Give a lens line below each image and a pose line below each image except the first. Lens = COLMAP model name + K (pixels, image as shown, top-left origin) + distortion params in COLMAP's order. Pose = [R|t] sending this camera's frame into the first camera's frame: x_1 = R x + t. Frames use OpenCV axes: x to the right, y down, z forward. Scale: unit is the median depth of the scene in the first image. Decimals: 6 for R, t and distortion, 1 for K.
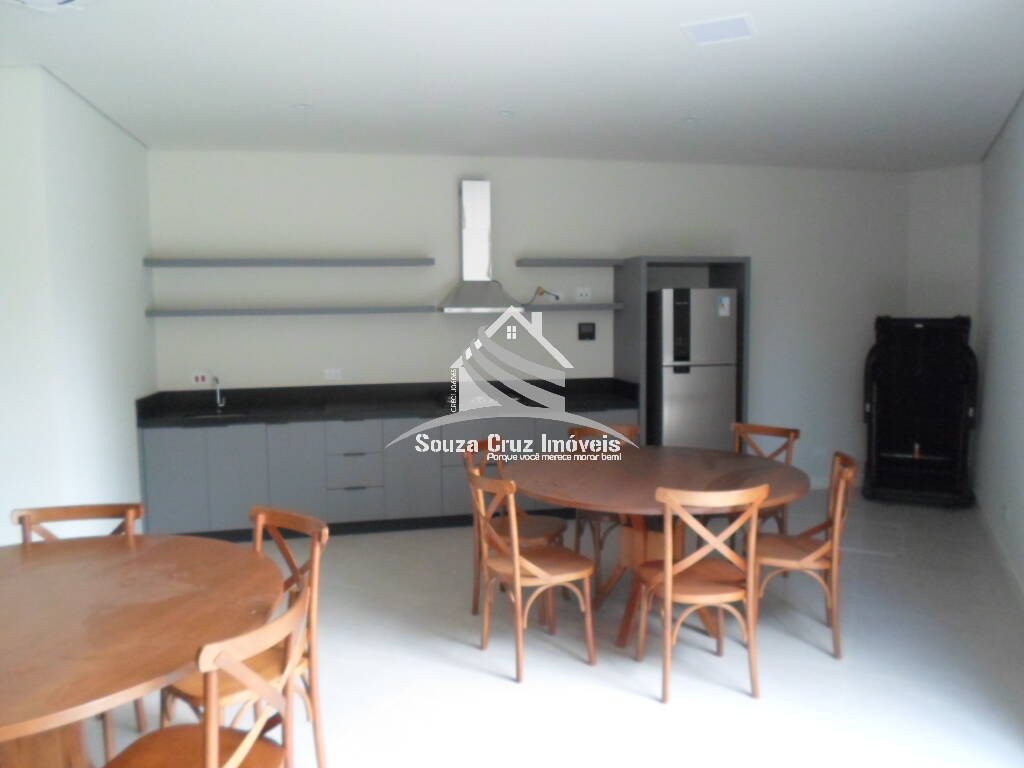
lens RADIAL K [[794.5, 0, 514.0], [0, 794.5, 381.0], [0, 0, 1]] dist [-0.000362, -0.015465]
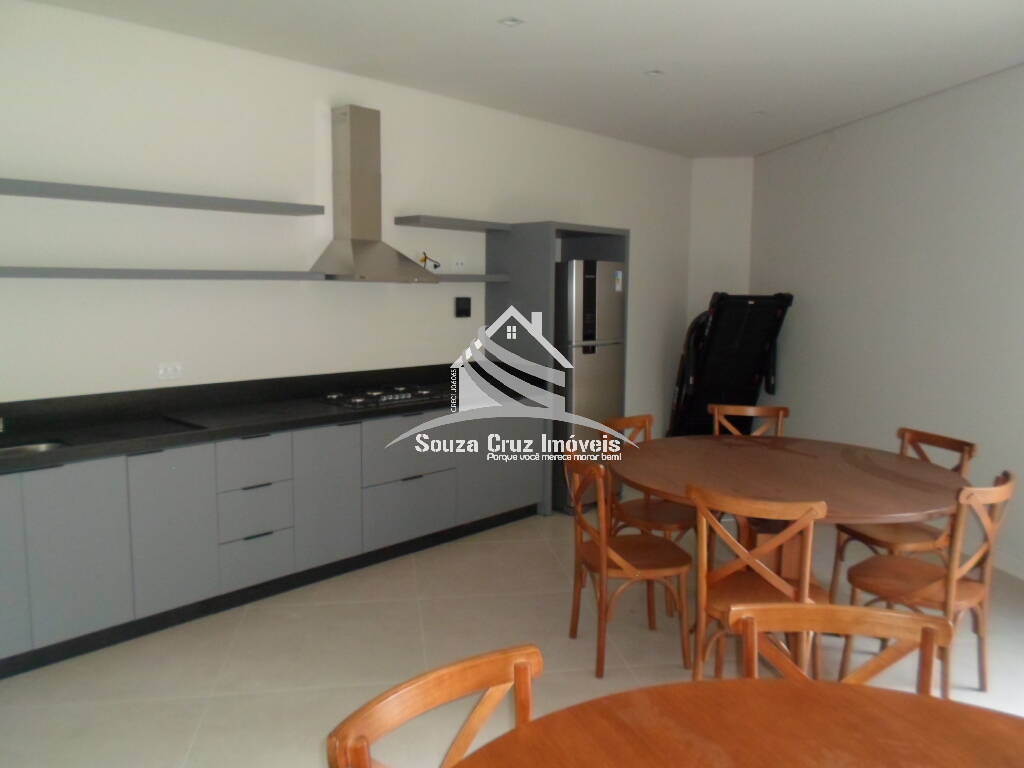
lens RADIAL K [[794.5, 0, 509.7], [0, 794.5, 382.1], [0, 0, 1]] dist [-0.000362, -0.015465]
pose [[0.824219, -0.051006, 0.563969, -0.397889], [0.031309, 0.998516, 0.044551, -0.021478], [-0.565405, -0.019063, 0.824593, 0.311853]]
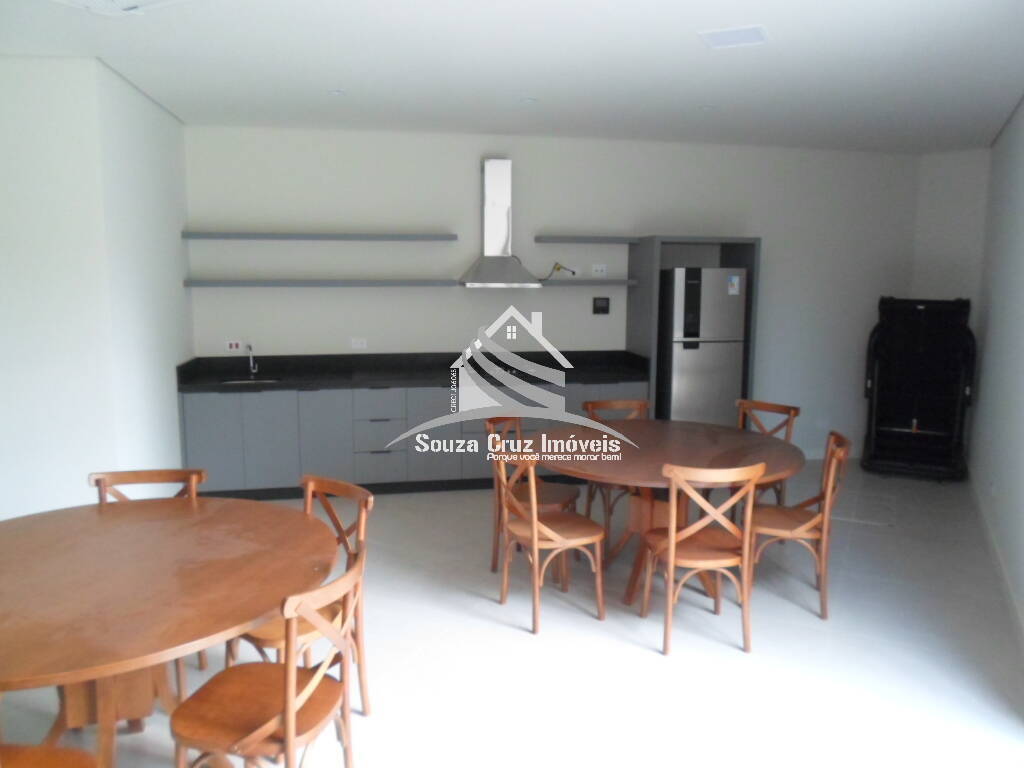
lens RADIAL K [[794.5, 0, 513.2], [0, 794.5, 384.9], [0, 0, 1]] dist [-0.000362, -0.015465]
pose [[0.999743, 0.018452, -0.013197, -0.009602], [-0.017657, 0.998160, 0.058015, -0.019943], [0.014243, -0.057767, 0.998228, -0.056188]]
